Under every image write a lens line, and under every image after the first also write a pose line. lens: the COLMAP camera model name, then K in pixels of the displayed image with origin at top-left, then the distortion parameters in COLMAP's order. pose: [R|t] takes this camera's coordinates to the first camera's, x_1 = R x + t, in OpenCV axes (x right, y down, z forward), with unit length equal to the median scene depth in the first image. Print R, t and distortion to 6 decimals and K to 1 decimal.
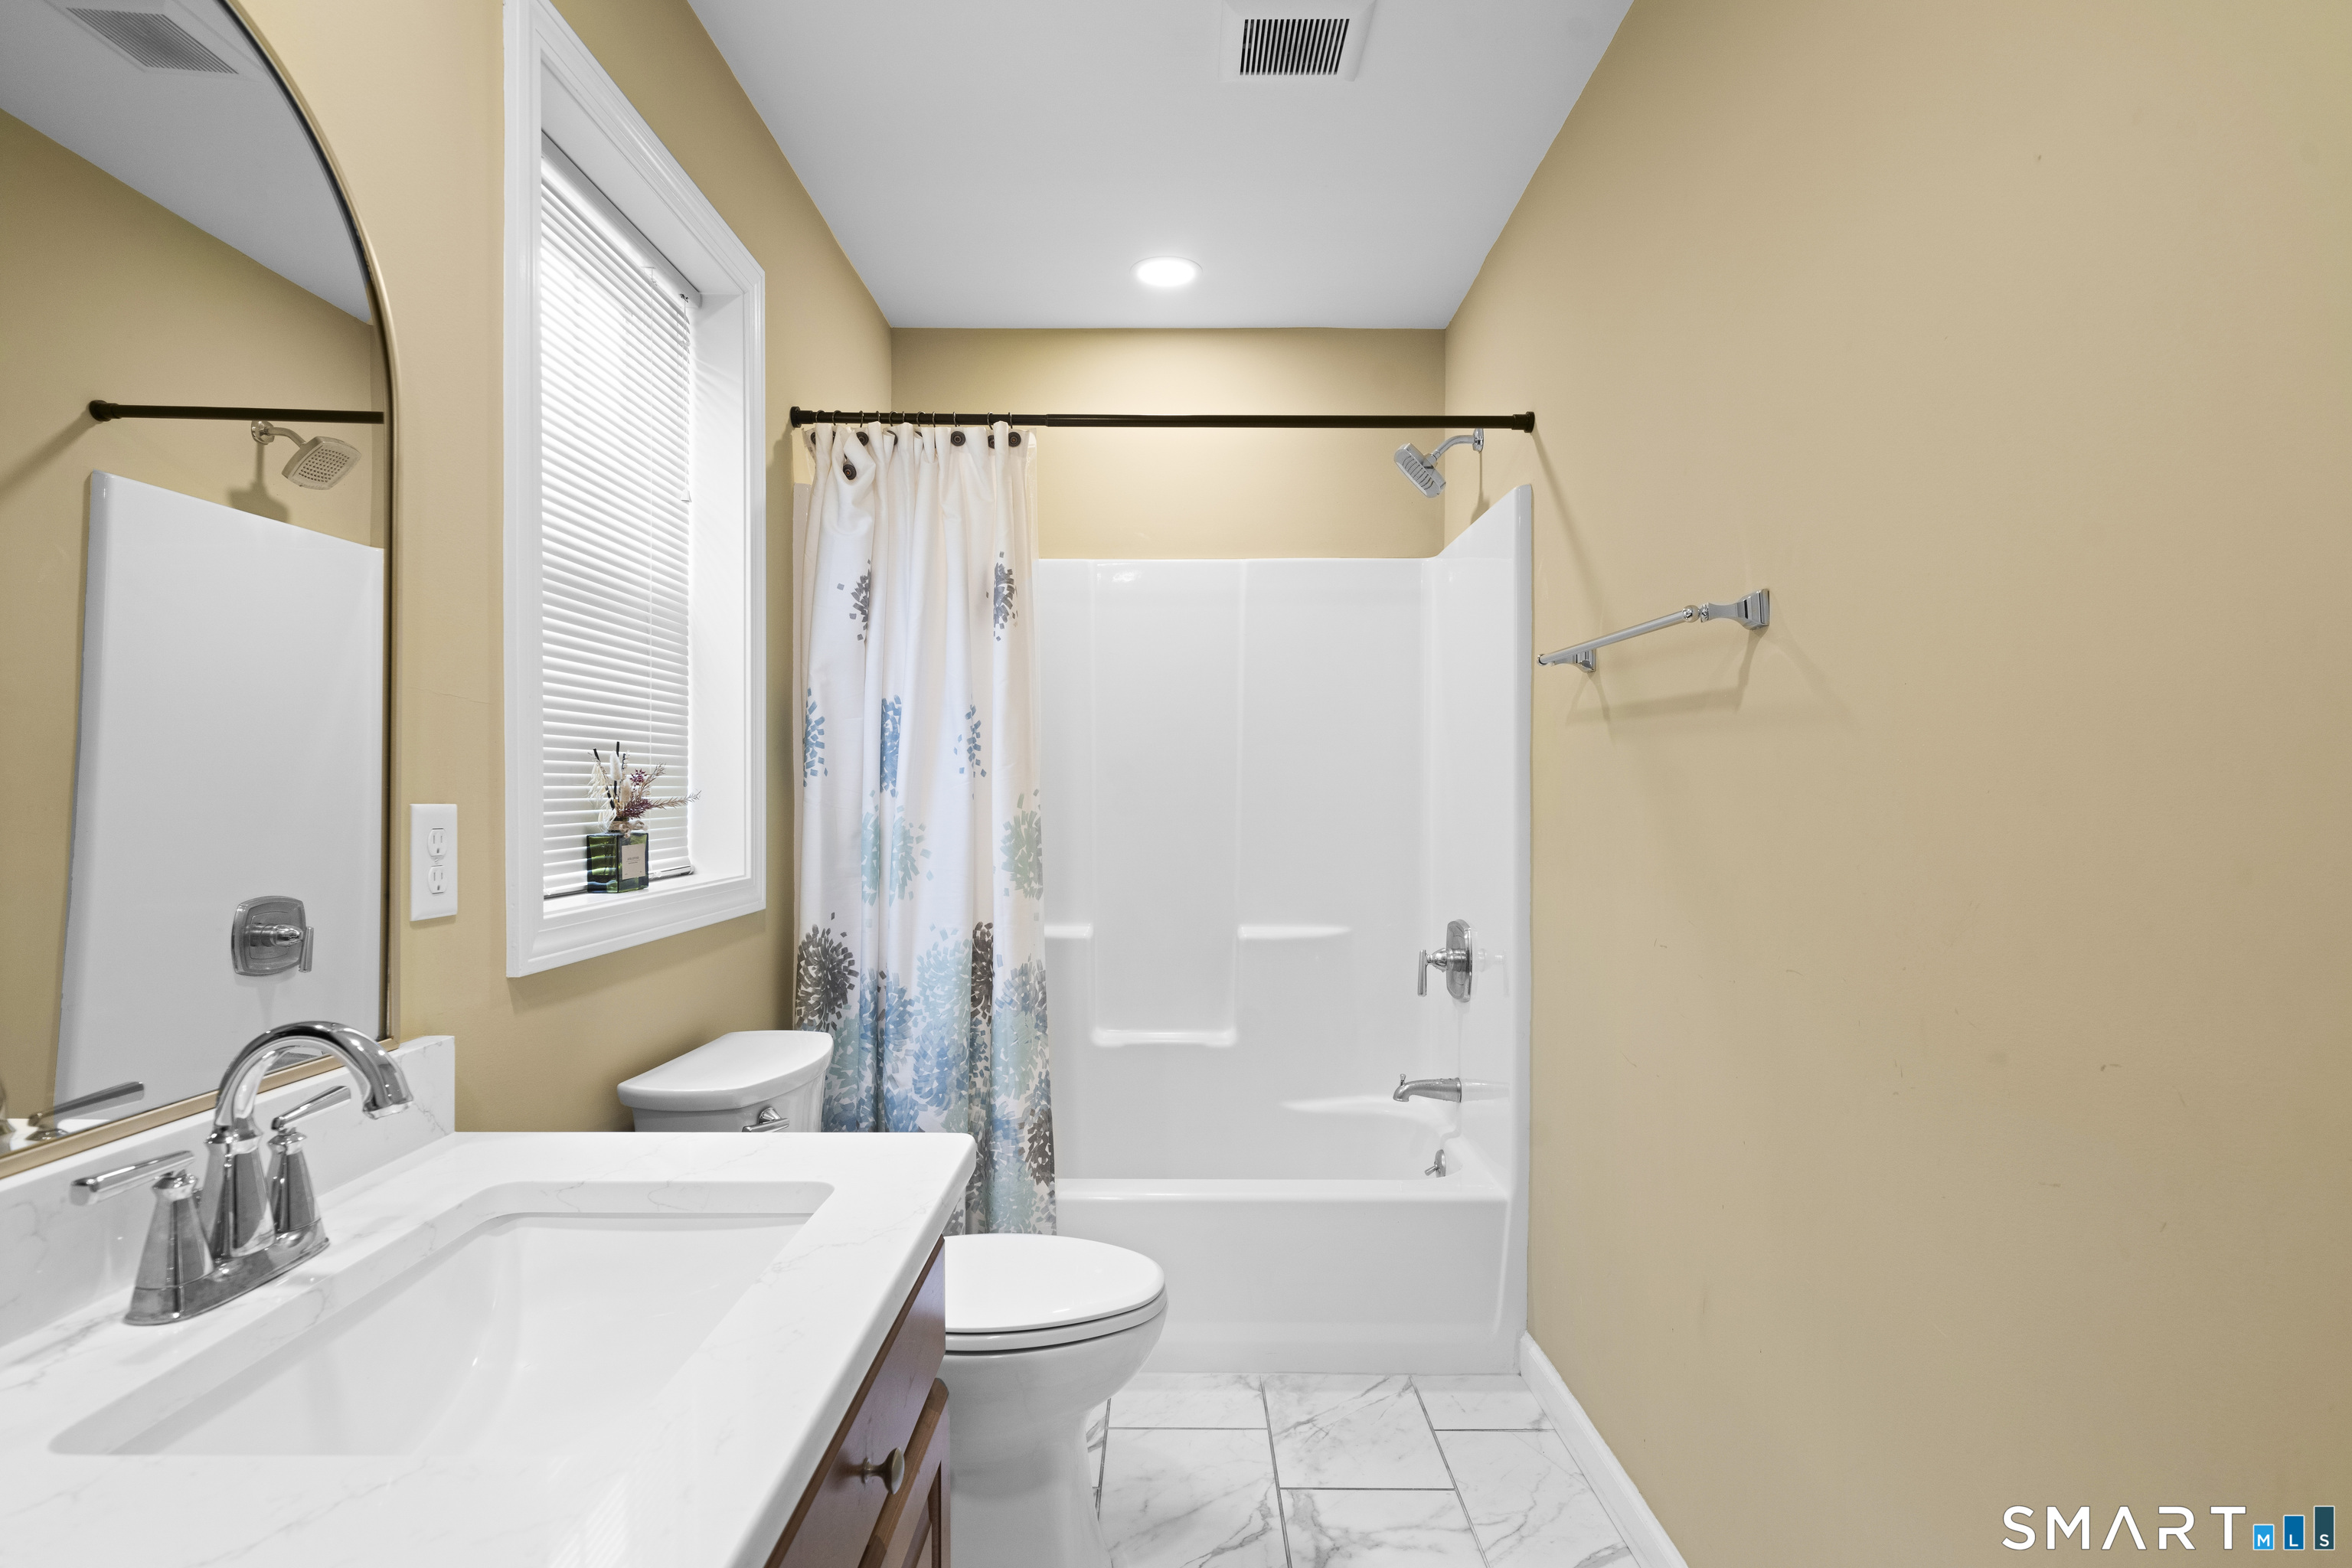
lens RADIAL K [[1185.5, 0, 1169.7], [0, 1185.5, 793.1], [0, 0, 1]] dist [-0.001788, 0.001388]
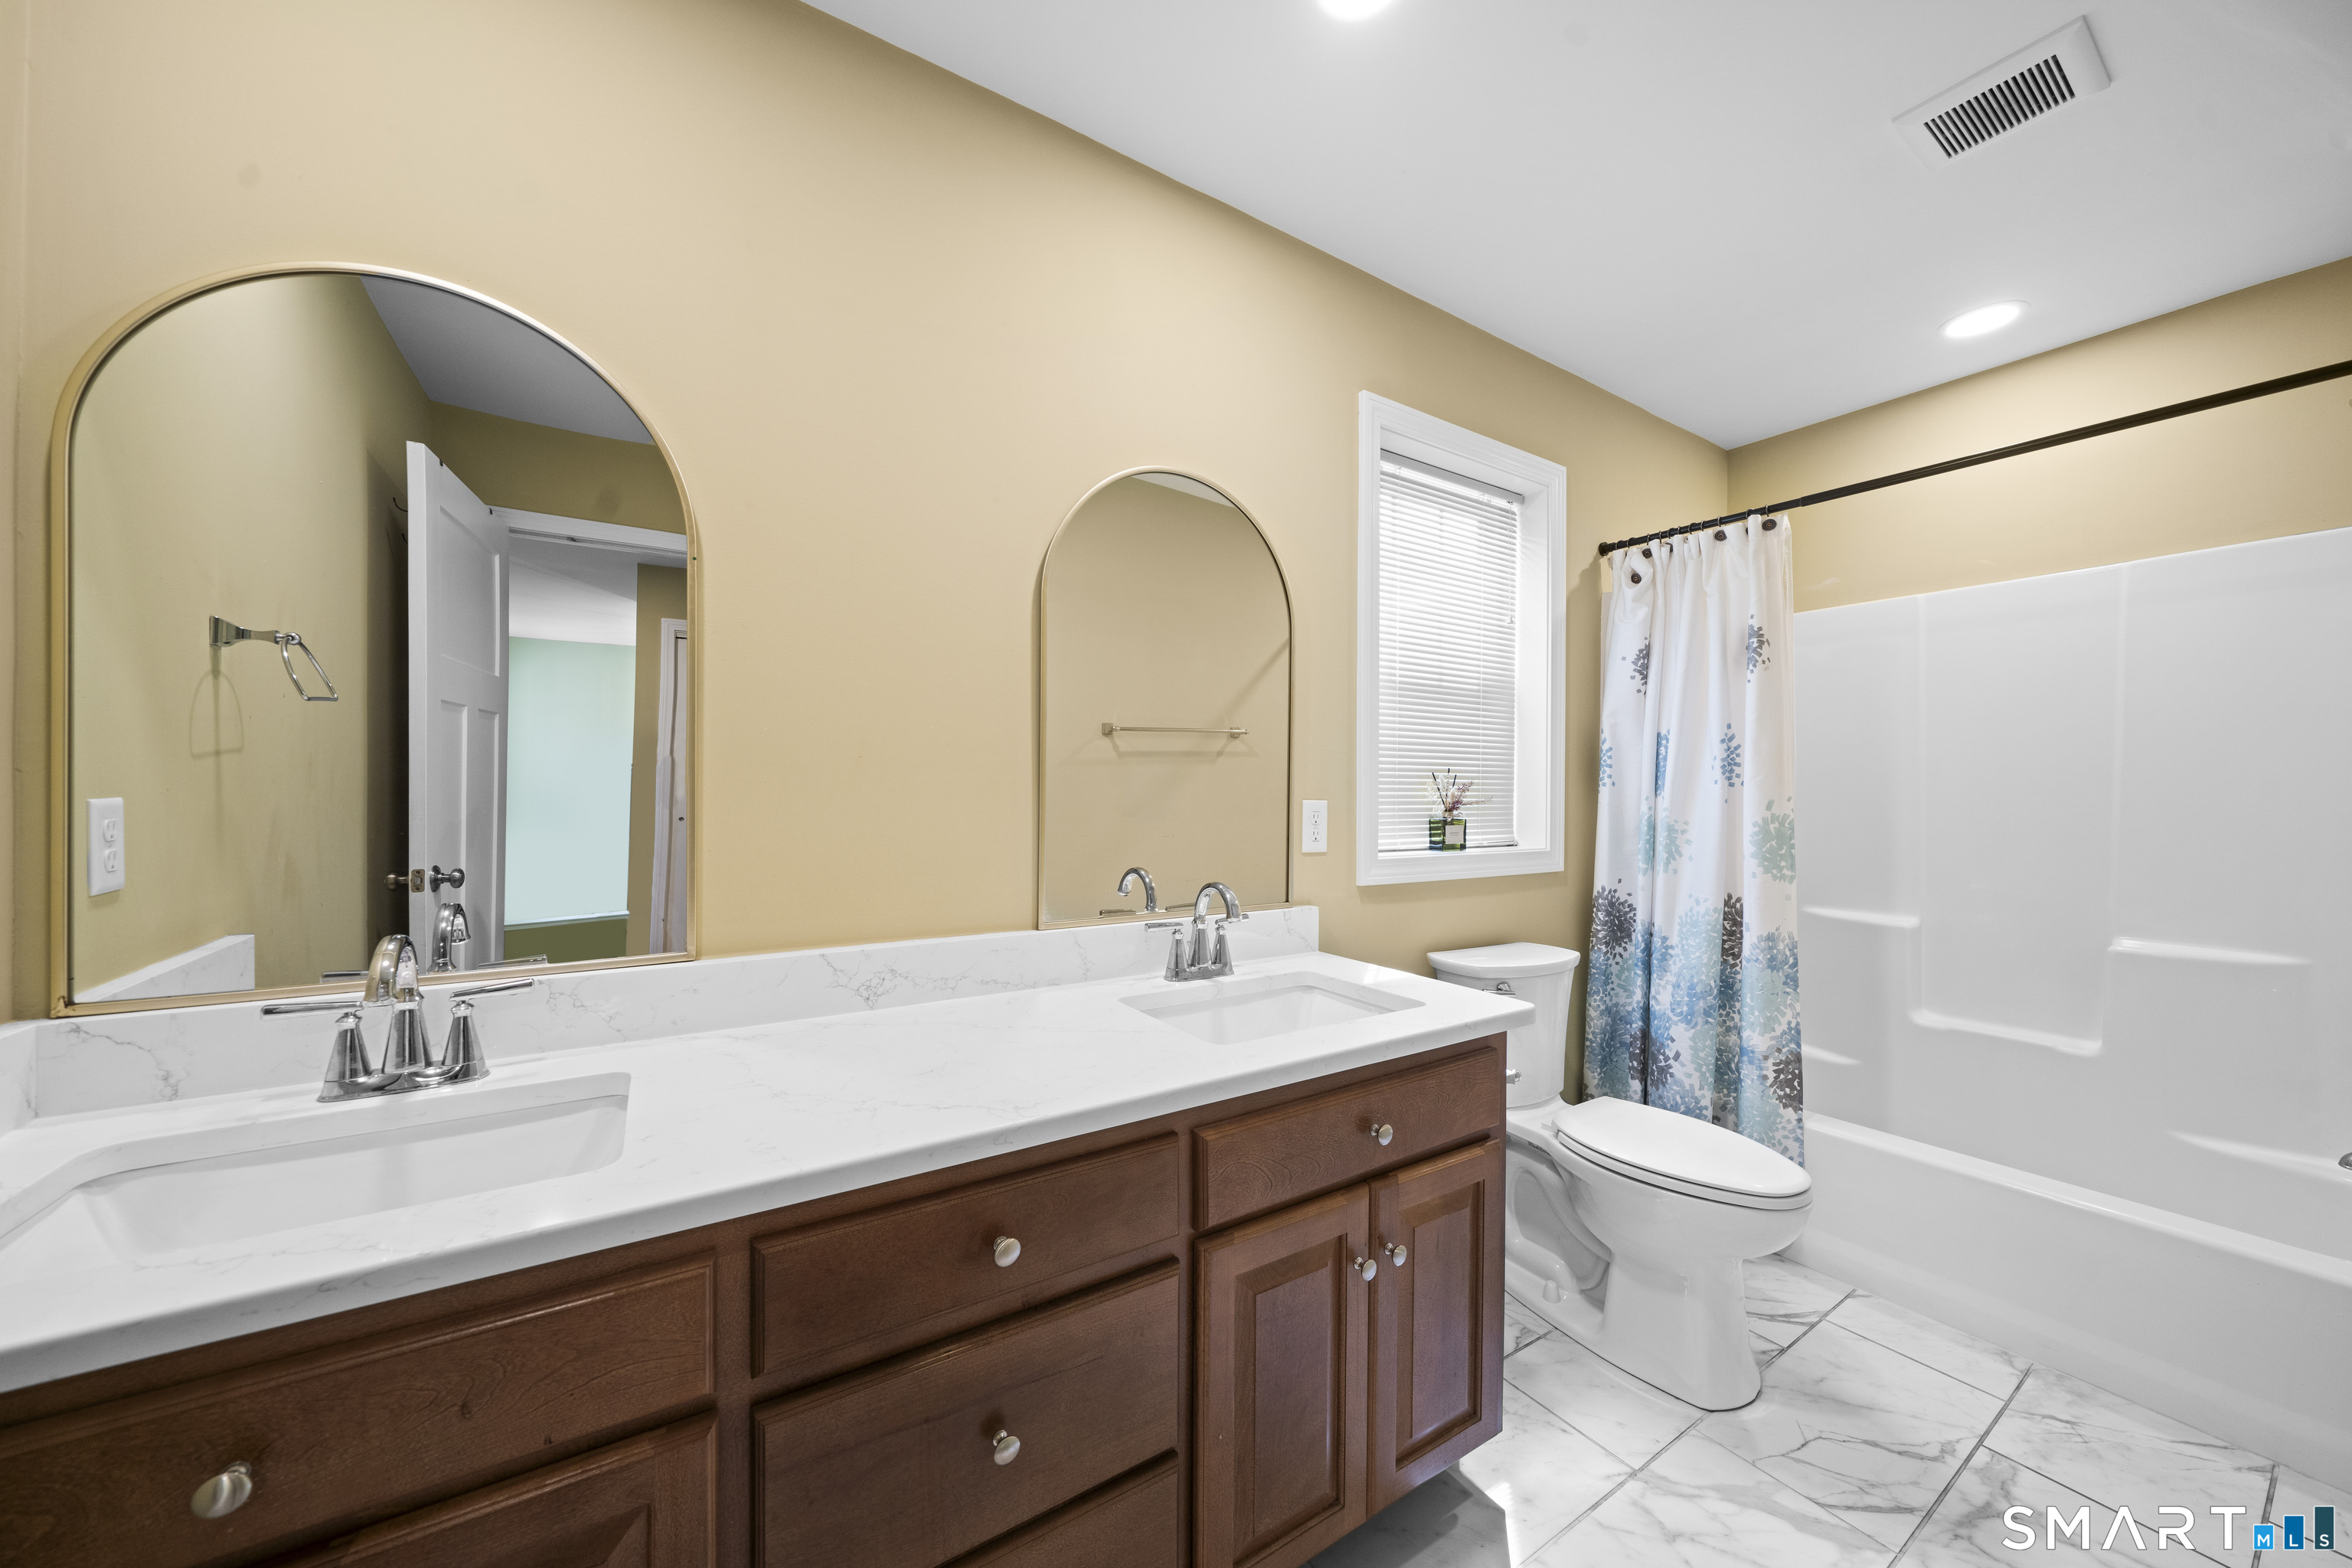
lens RADIAL K [[808.2, 0, 1168.8], [0, 808.2, 785.5], [0, 0, 1]] dist [-0.006251, 0.000080]
pose [[0.540726, -0.004048, -0.841189, 0.260744], [-0.007664, 0.999923, -0.009738, -0.001334], [0.841164, 0.011712, 0.540654, -0.020733]]
